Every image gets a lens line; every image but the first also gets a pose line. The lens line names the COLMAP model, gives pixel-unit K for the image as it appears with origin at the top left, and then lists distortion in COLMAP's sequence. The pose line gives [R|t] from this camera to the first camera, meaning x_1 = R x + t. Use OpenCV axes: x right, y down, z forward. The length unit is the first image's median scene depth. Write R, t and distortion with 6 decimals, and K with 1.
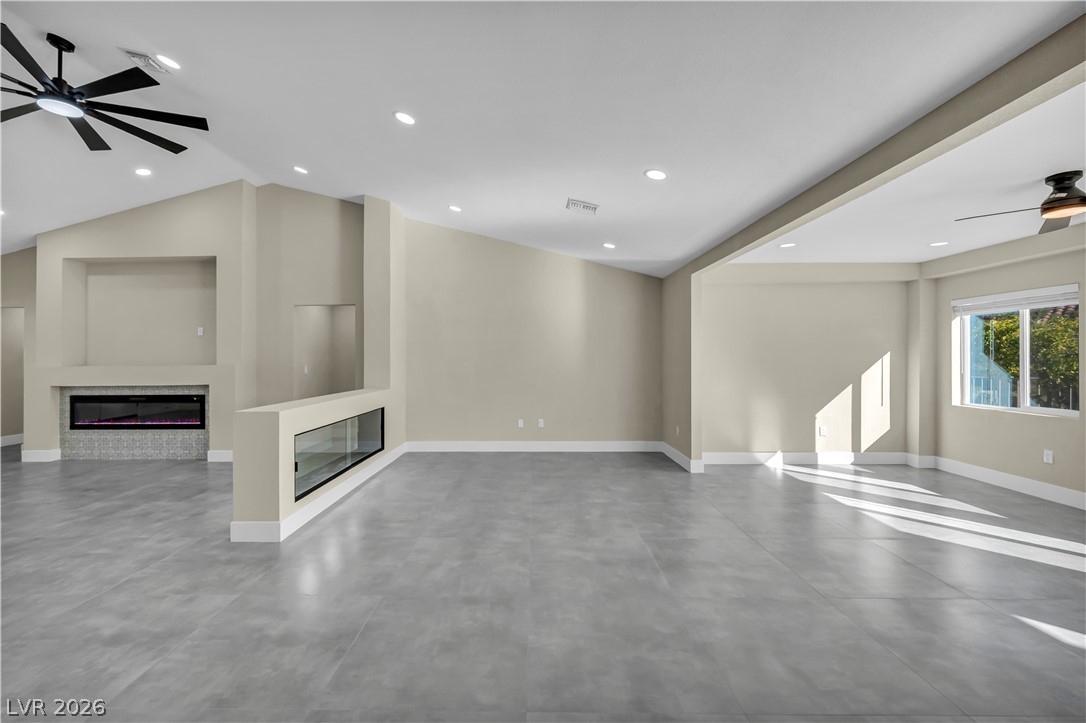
lens RADIAL K [[445.3, 0, 533.3], [0, 445.3, 357.8], [0, 0, 1]] dist [-0.001856, -0.000602]
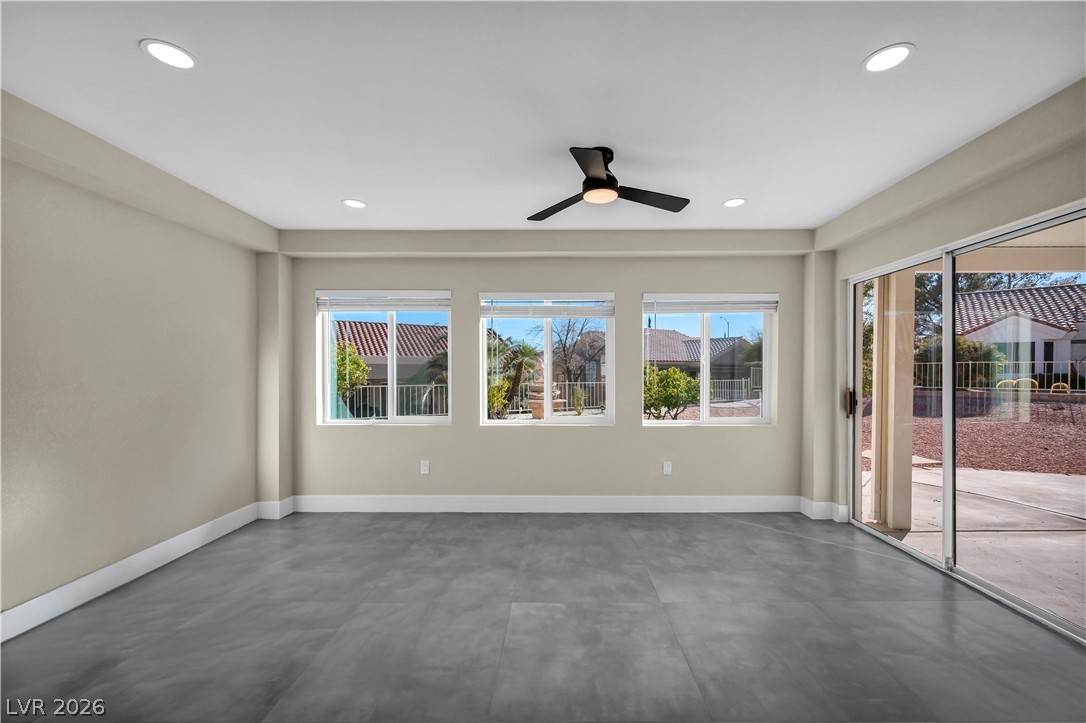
lens RADIAL K [[445.3, 0, 567.3], [0, 445.3, 375.4], [0, 0, 1]] dist [-0.001856, -0.000602]
pose [[-0.020485, -0.008115, 0.999757, 0.148938], [-0.003274, 0.999962, 0.008050, 0.011364], [-0.999785, -0.003108, -0.020510, 0.551312]]
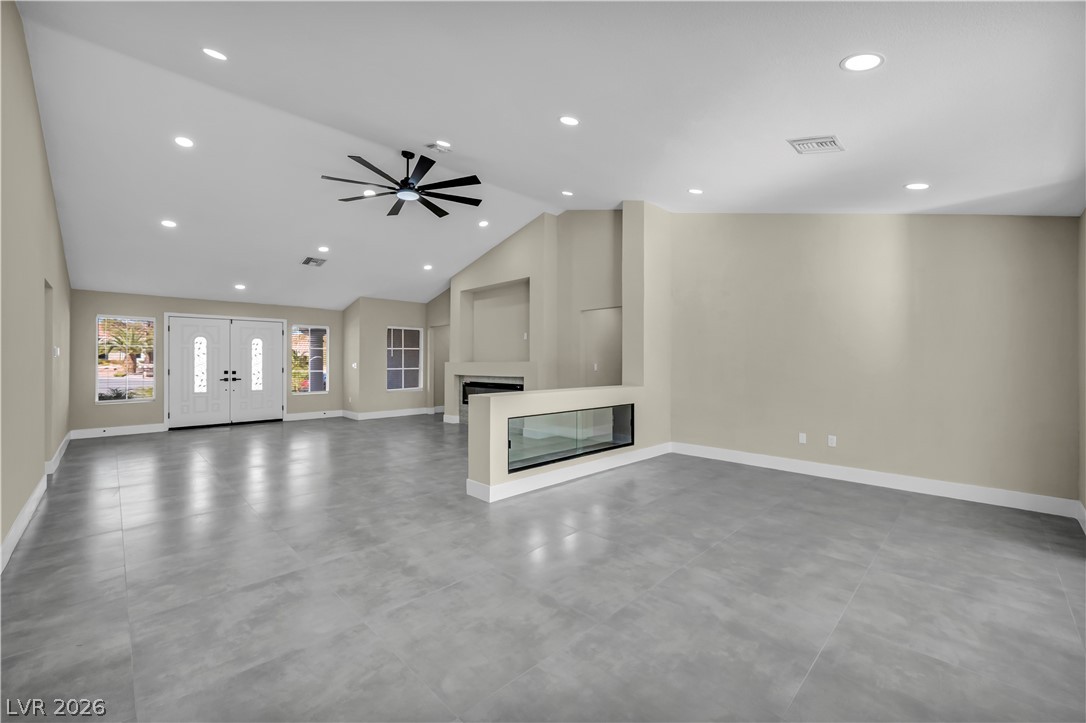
lens RADIAL K [[445.3, 0, 544.7], [0, 445.3, 355.7], [0, 0, 1]] dist [-0.001856, -0.000602]
pose [[0.709100, -0.004654, -0.705093, 0.240390], [-0.000100, 0.999978, -0.006701, 0.008747], [0.705108, 0.004822, 0.709083, 0.136002]]
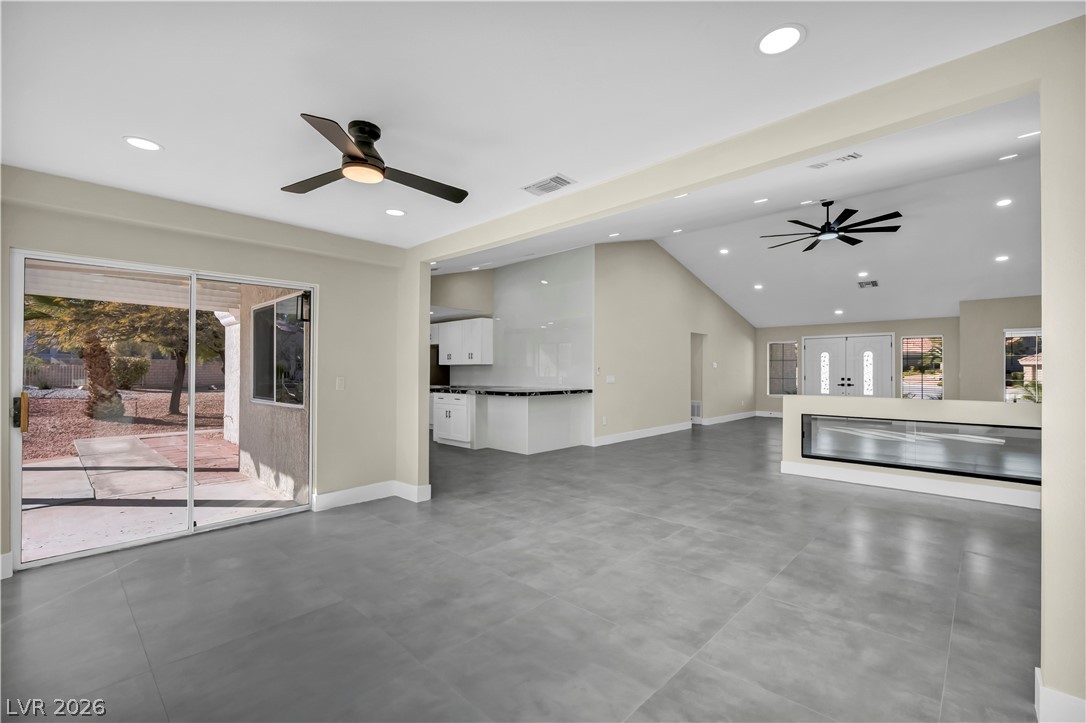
lens RADIAL K [[473.9, 0, 546.3], [0, 473.9, 362.9], [0, 0, 1]] dist [-0.000051, -0.000349]
pose [[-0.676342, -0.008316, -0.736541, 0.808934], [0.003630, 0.999886, -0.014623, 0.010774], [0.736579, -0.012563, -0.676235, 0.922341]]
